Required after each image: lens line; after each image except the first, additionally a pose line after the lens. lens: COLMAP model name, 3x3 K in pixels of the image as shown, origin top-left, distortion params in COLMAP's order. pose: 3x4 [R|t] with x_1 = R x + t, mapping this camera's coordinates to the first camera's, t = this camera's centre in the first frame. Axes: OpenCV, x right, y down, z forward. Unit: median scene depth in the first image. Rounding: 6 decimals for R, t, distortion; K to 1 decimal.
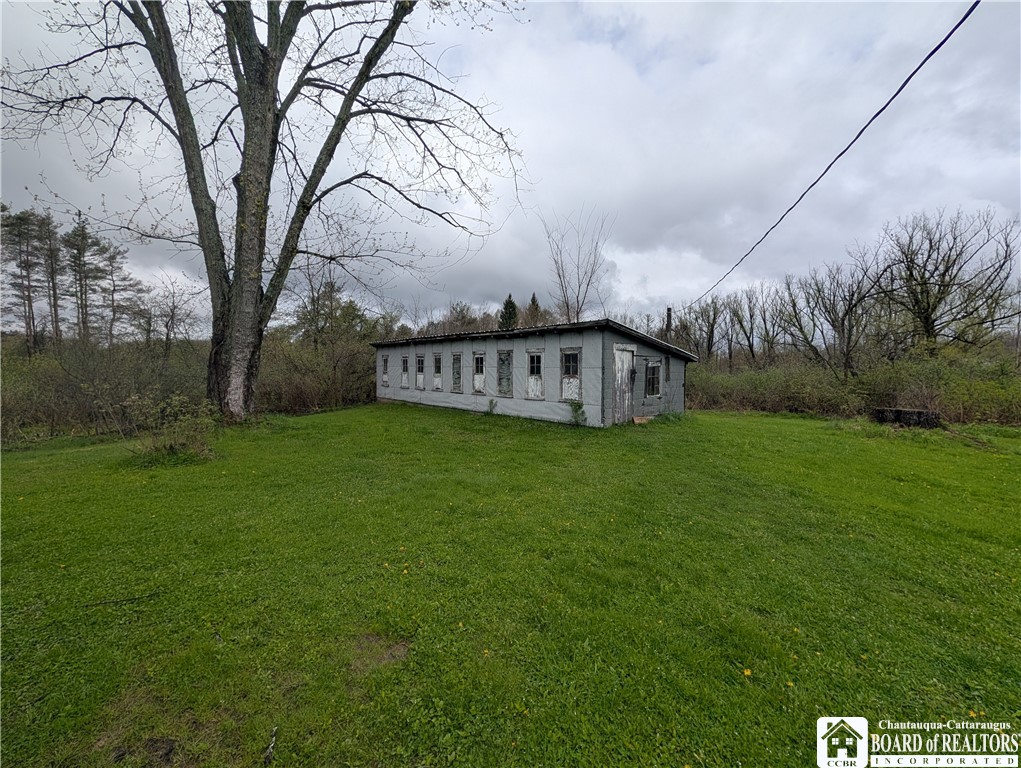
lens RADIAL K [[391.0, 0, 511.3], [0, 391.0, 385.0], [0, 0, 1]] dist [0.000376, -0.000237]
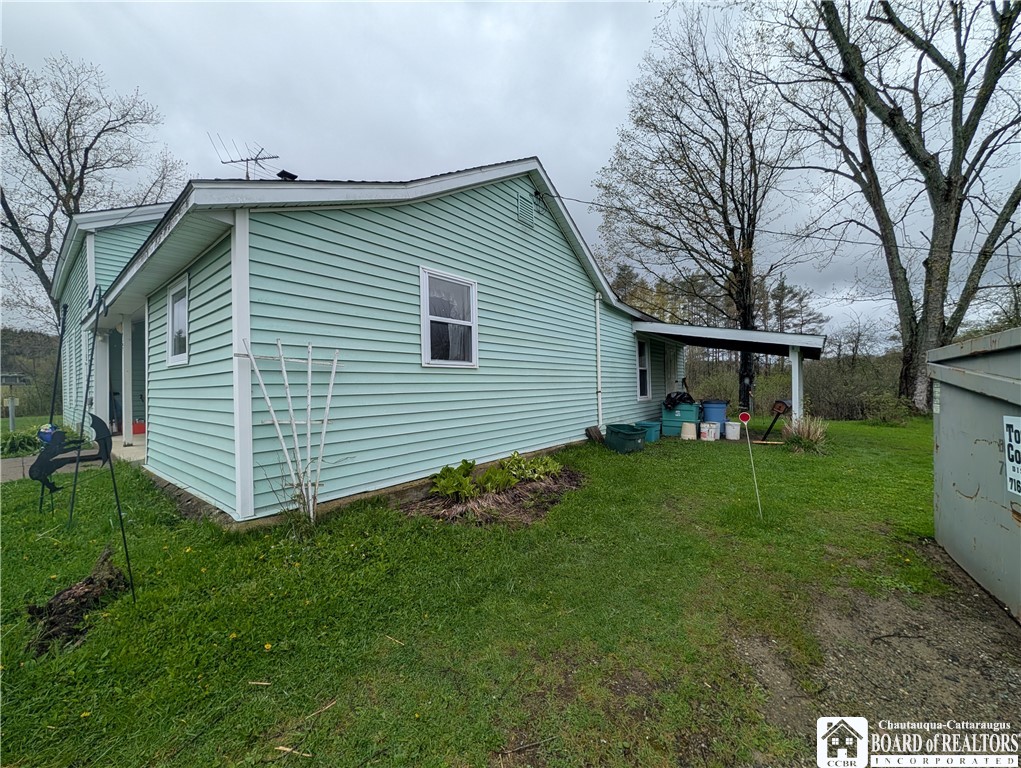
lens RADIAL K [[391.0, 0, 510.7], [0, 391.0, 387.4], [0, 0, 1]] dist [0.000376, -0.000237]
pose [[0.165210, -0.004592, -0.986248, 0.494889], [-0.032142, 0.999433, -0.010038, 0.054329], [0.985734, 0.033358, 0.164969, -0.767519]]
